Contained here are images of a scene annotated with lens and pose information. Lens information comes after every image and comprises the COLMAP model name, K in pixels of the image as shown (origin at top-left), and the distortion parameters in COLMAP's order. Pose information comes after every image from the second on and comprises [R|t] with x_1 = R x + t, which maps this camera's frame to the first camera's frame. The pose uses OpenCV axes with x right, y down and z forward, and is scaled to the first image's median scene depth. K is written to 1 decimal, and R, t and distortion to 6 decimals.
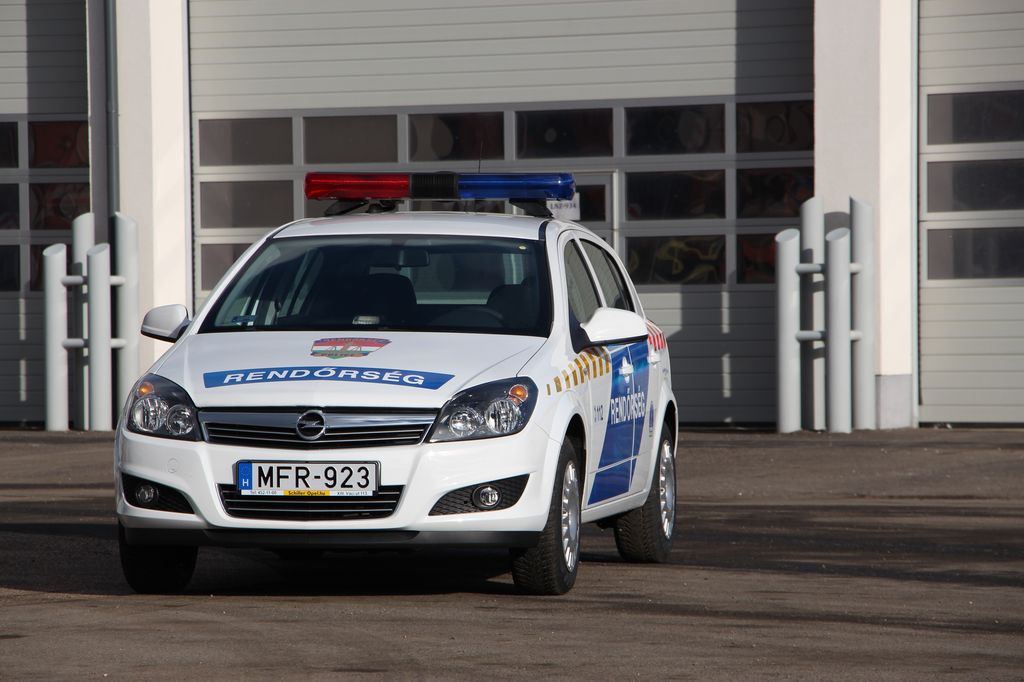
lens RADIAL K [[7195.7, 0, 488.8], [0, 7195.7, 338.5], [0, 0, 1]] dist [3.791682, -34.063031]
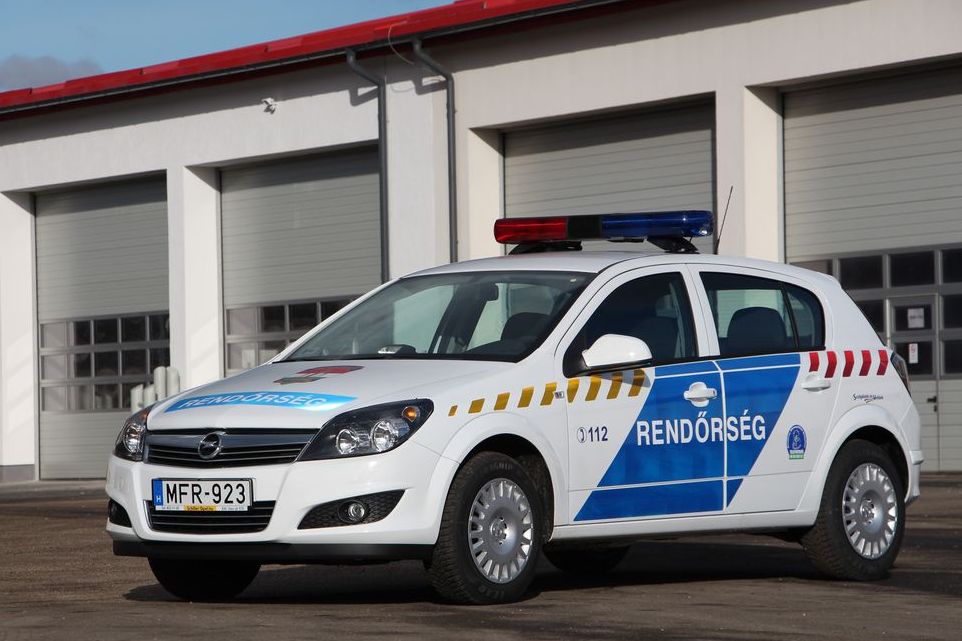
lens RADIAL K [[5195.7, 0, 387.3], [0, 5195.7, 321.1], [0, 0, 1]] dist [1.683180, 13.402052]
pose [[0.867894, -0.020261, -0.496335, 0.383500], [0.009906, 0.999675, -0.023485, 0.011905], [0.496650, 0.015465, 0.867813, 0.333459]]
